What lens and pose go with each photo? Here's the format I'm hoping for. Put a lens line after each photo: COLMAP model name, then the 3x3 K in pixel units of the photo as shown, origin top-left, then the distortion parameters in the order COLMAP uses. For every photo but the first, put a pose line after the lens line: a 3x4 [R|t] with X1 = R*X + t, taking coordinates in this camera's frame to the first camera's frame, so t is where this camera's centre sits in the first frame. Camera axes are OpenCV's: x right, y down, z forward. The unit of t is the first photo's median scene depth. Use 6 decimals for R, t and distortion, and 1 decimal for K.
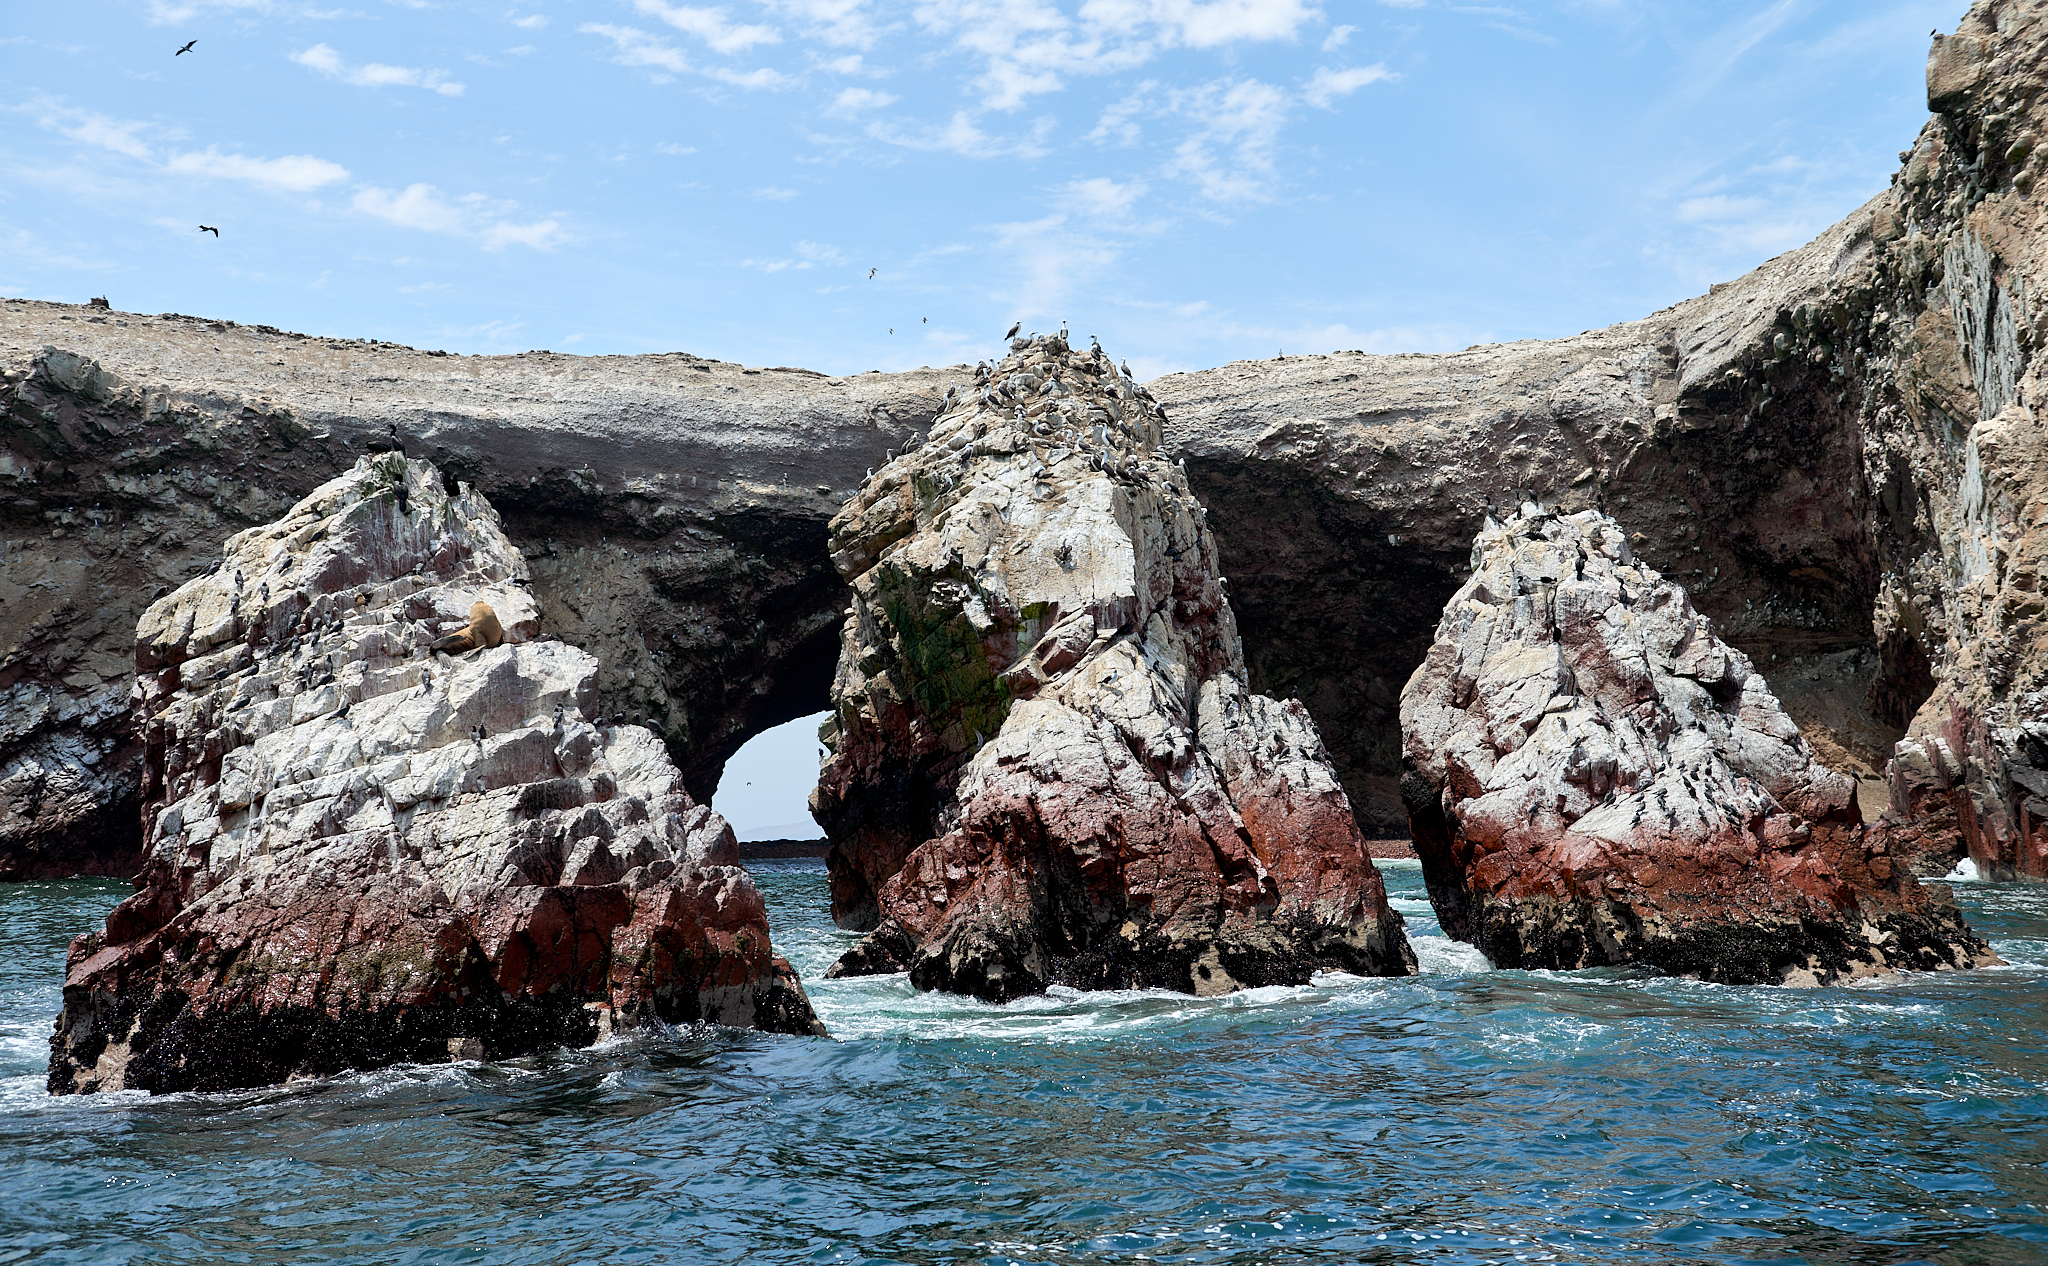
lens RADIAL K [[2153.2, 0, 991.3], [0, 2153.2, 605.3], [0, 0, 1]] dist [0.038078, 0.000000]
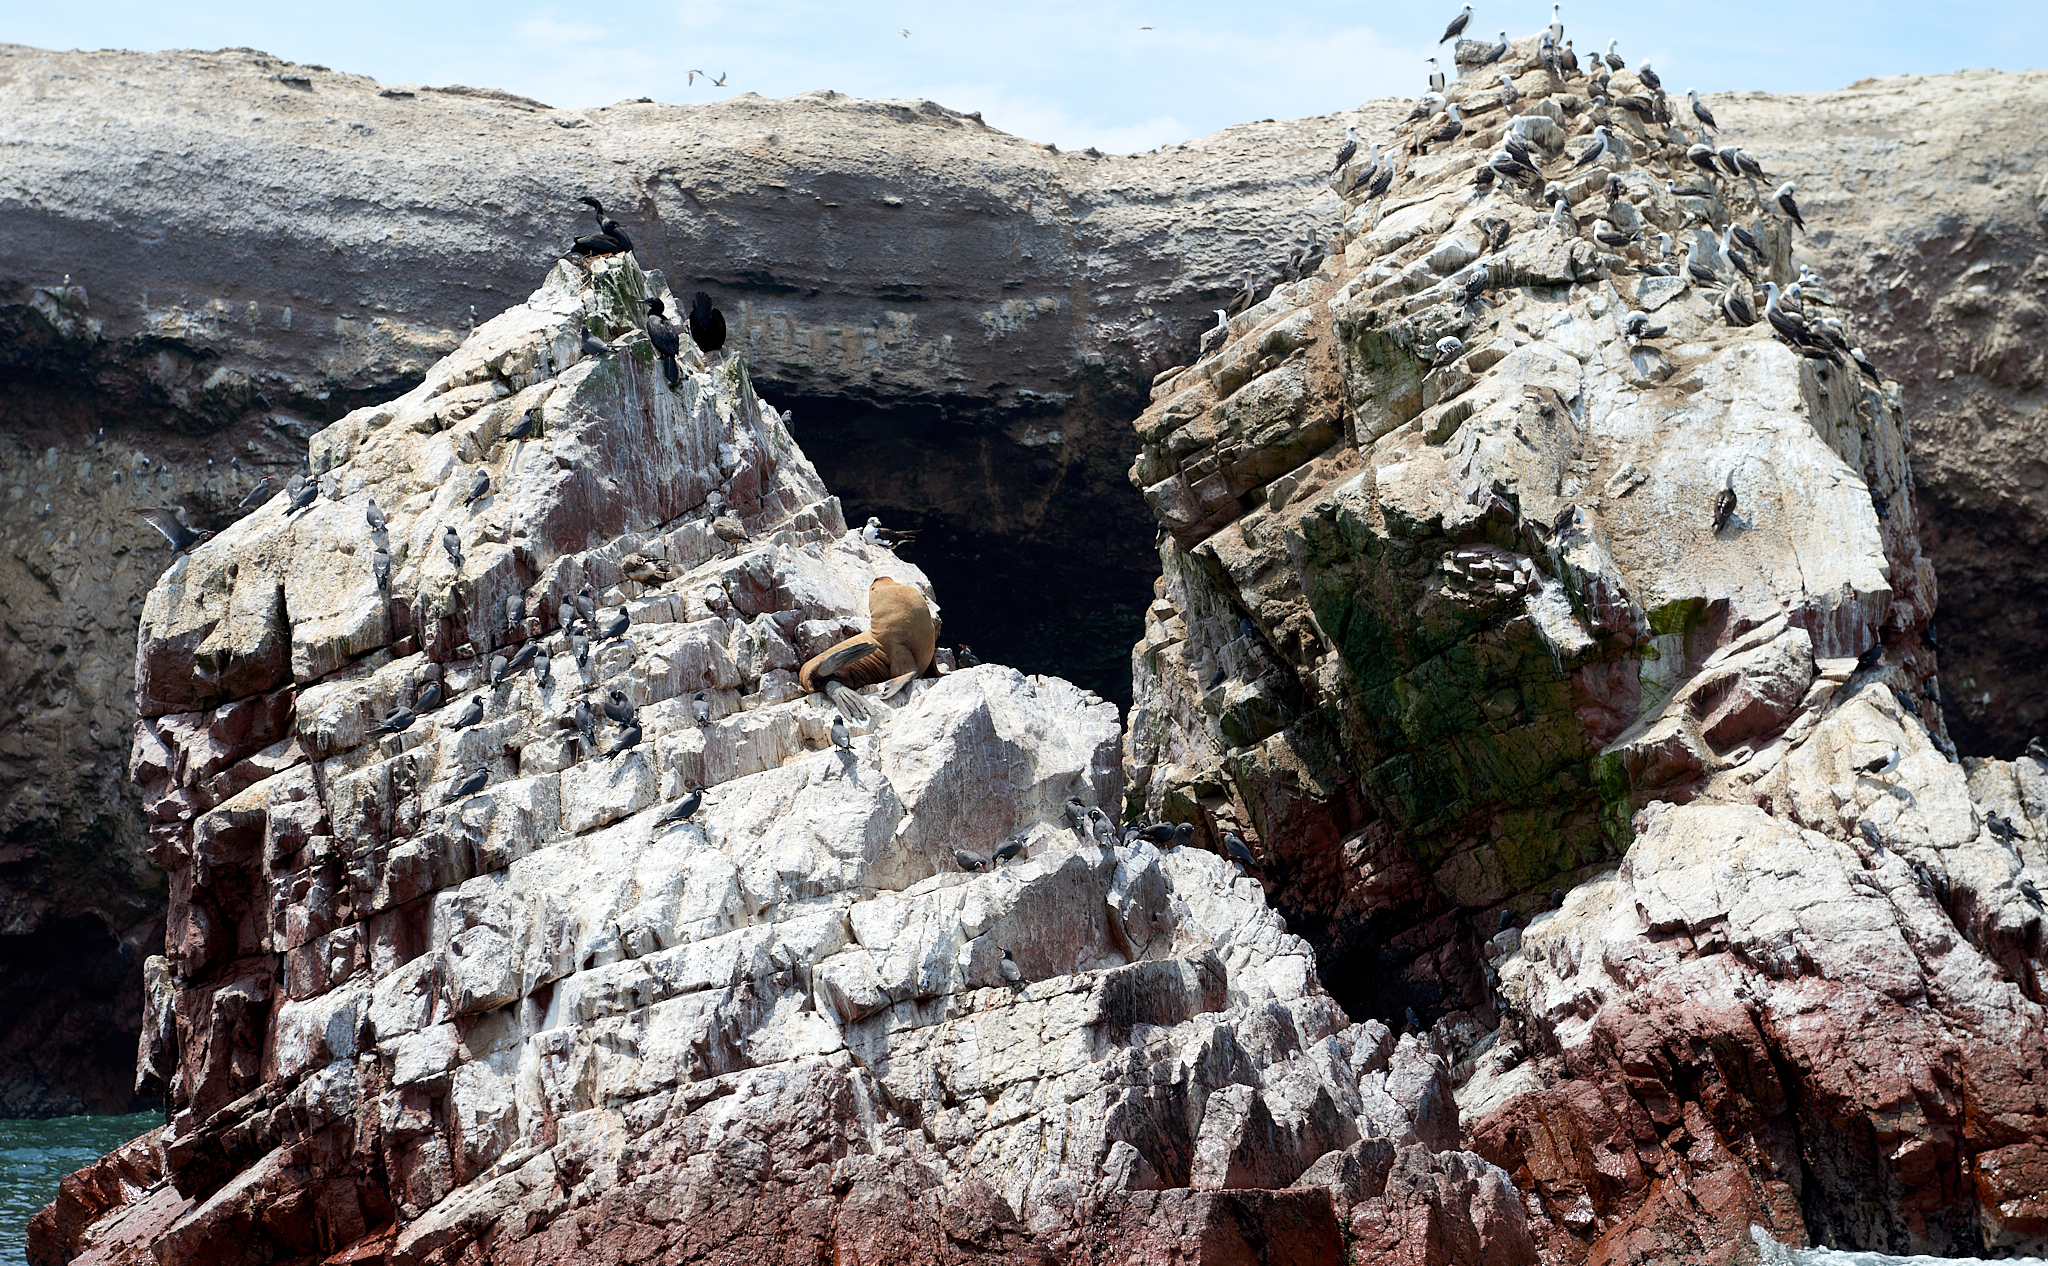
lens RADIAL K [[4374.1, 0, 827.1], [0, 4374.1, 783.2], [0, 0, 1]] dist [0.055553, 0.000000]
pose [[0.999338, 0.022889, 0.028273, -0.197015], [-0.024142, 0.998703, 0.044818, 0.000365], [-0.027210, -0.045471, 0.998595, 0.032199]]
